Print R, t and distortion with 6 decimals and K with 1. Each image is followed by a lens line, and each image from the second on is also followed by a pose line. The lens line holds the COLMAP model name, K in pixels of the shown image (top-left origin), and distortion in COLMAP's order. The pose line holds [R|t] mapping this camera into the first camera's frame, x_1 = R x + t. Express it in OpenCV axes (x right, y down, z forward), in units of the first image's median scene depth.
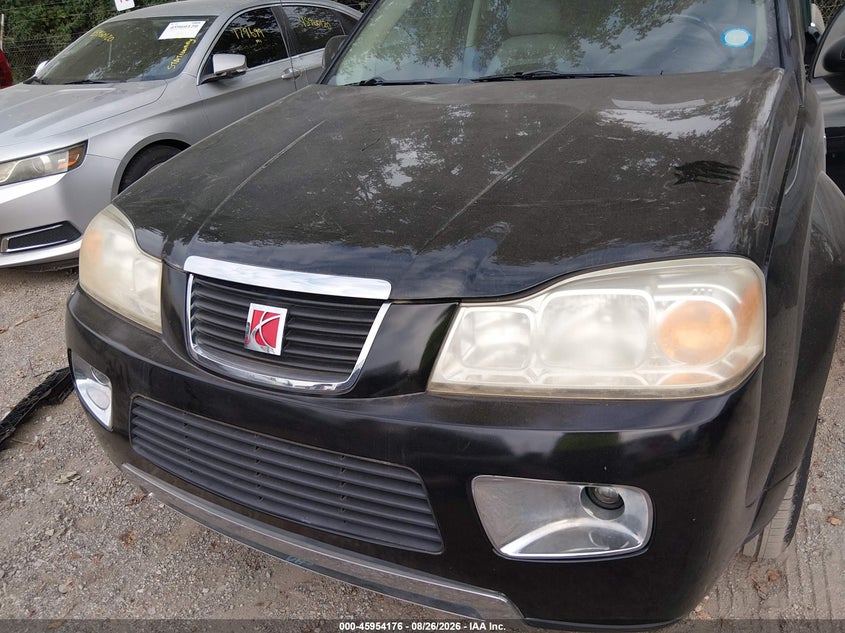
lens RADIAL K [[663.6, 0, 422.8], [0, 663.6, 318.8], [0, 0, 1]] dist [0.095528, -0.140741]
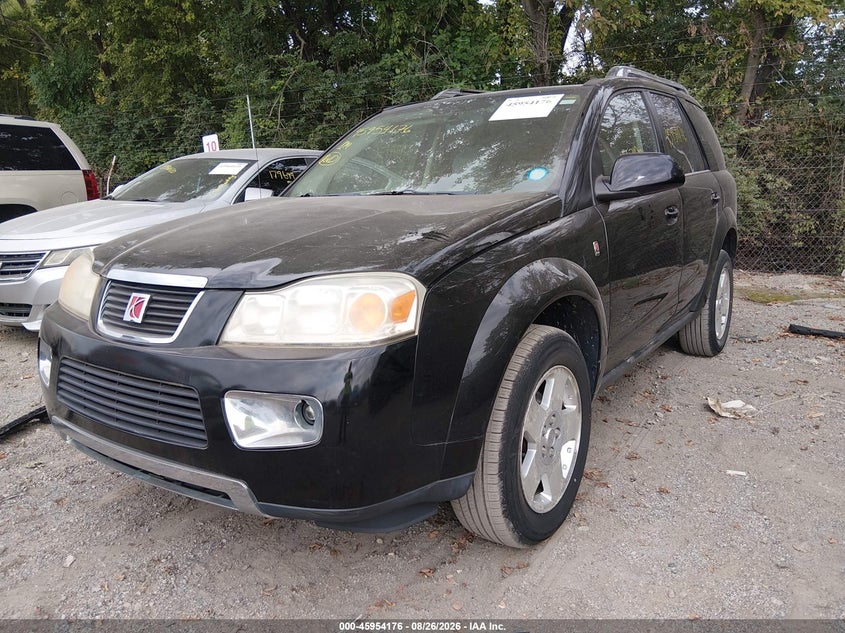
lens RADIAL K [[663.6, 0, 422.8], [0, 663.6, 318.8], [0, 0, 1]] dist [0.095528, -0.140741]
pose [[0.991407, 0.079159, -0.104145, 0.601706], [-0.100543, 0.970413, -0.219523, 0.320802], [0.083687, 0.228108, 0.970033, -0.478348]]
